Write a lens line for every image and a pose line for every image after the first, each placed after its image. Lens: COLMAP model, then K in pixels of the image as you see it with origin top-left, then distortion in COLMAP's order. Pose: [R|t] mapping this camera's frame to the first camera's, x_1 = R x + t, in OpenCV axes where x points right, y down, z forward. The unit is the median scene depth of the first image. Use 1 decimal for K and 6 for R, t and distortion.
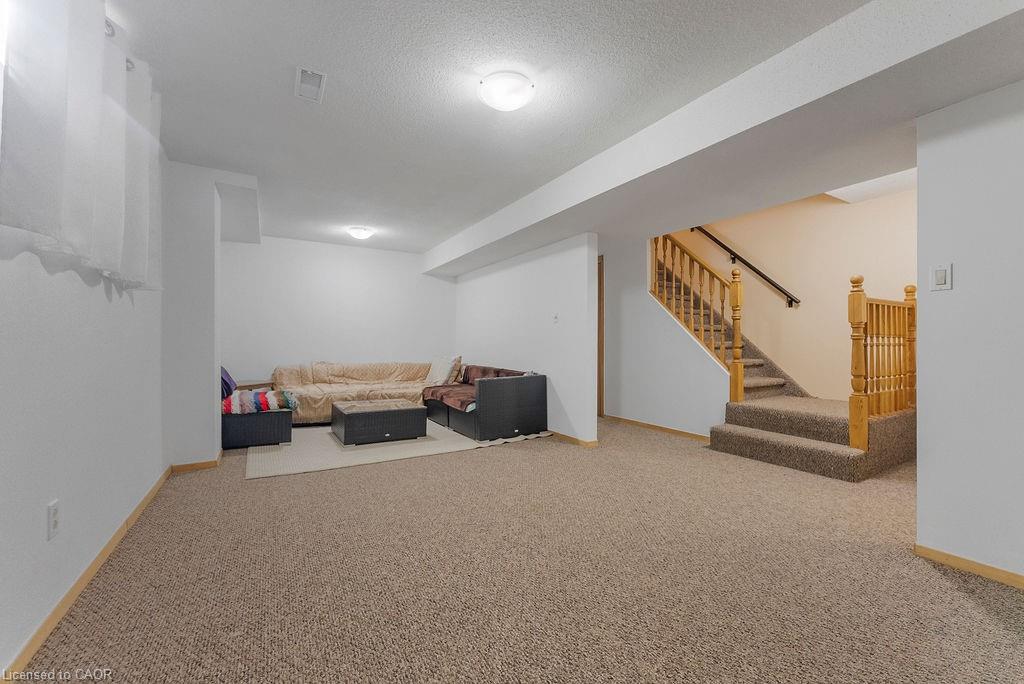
lens RADIAL K [[413.9, 0, 512.0], [0, 413.9, 342.0], [0, 0, 1]] dist [-0.000739, -0.000128]
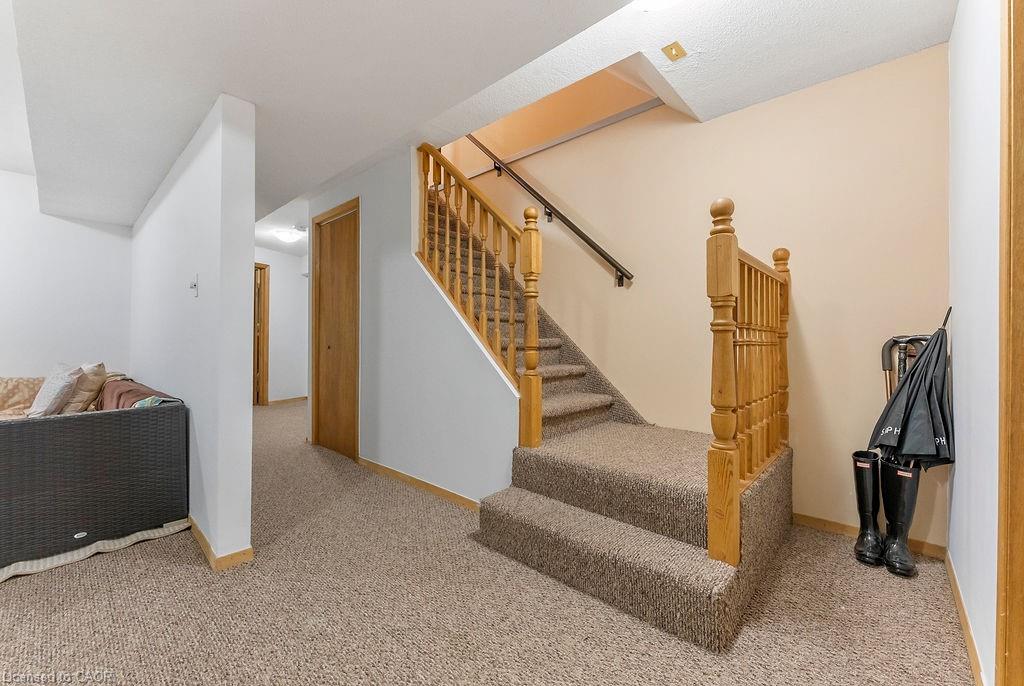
lens RADIAL K [[415.8, 0, 514.0], [0, 415.8, 340.7], [0, 0, 1]] dist [-0.001223, -0.000342]
pose [[0.955857, 0.002999, 0.293817, 0.351287], [-0.002835, 0.999995, -0.000985, 0.004053], [-0.293819, 0.000109, 0.955861, 0.464292]]
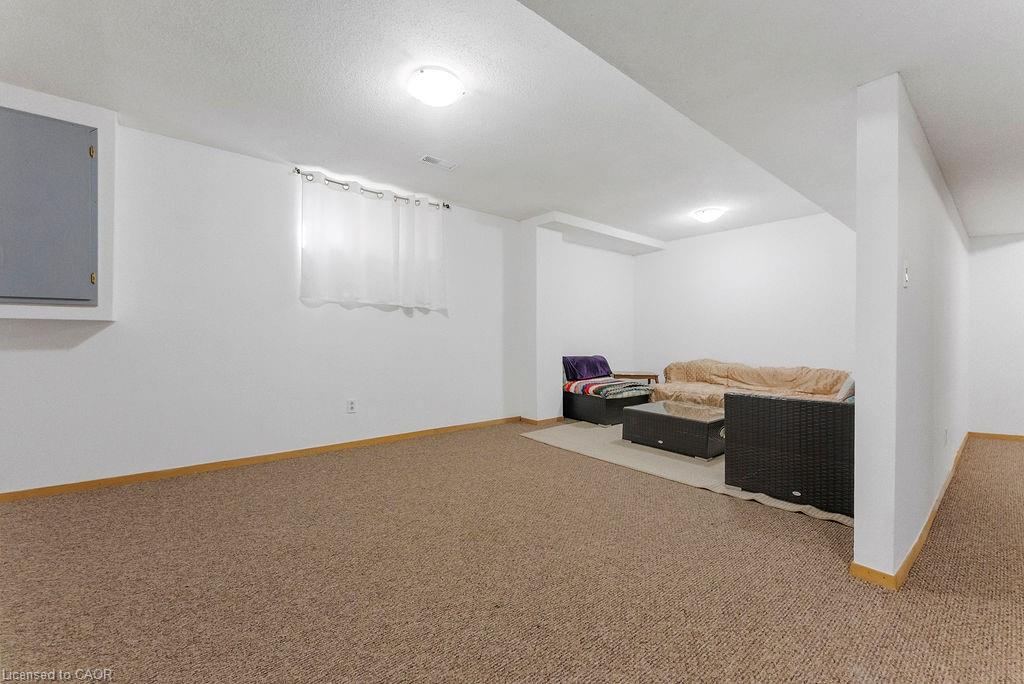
lens RADIAL K [[413.9, 0, 512.0], [0, 413.9, 342.0], [0, 0, 1]] dist [-0.000739, -0.000128]
pose [[0.156150, 0.008293, -0.987699, 0.551186], [-0.006140, 0.999954, 0.007425, 0.003974], [0.987714, 0.004905, 0.156194, 0.558063]]
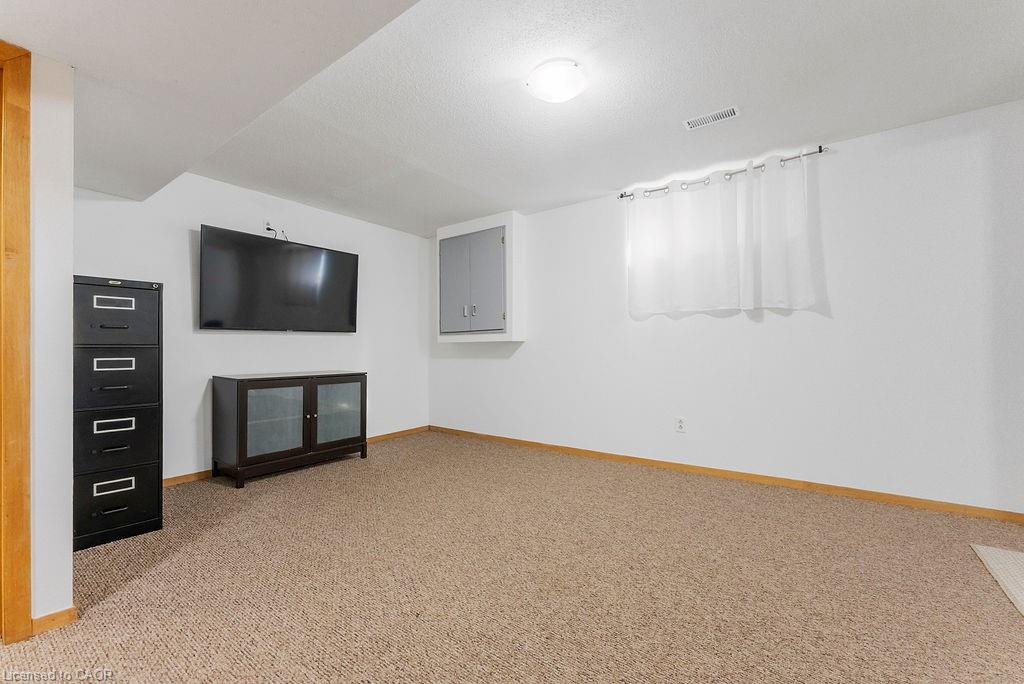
lens RADIAL K [[429.0, 0, 512.1], [0, 429.0, 351.6], [0, 0, 1]] dist [-0.000843, -0.000053]
pose [[-0.919244, 0.006312, -0.393637, 0.242493], [0.004633, 0.999976, 0.005214, 0.000220], [0.393660, 0.002969, -0.919251, 1.023216]]
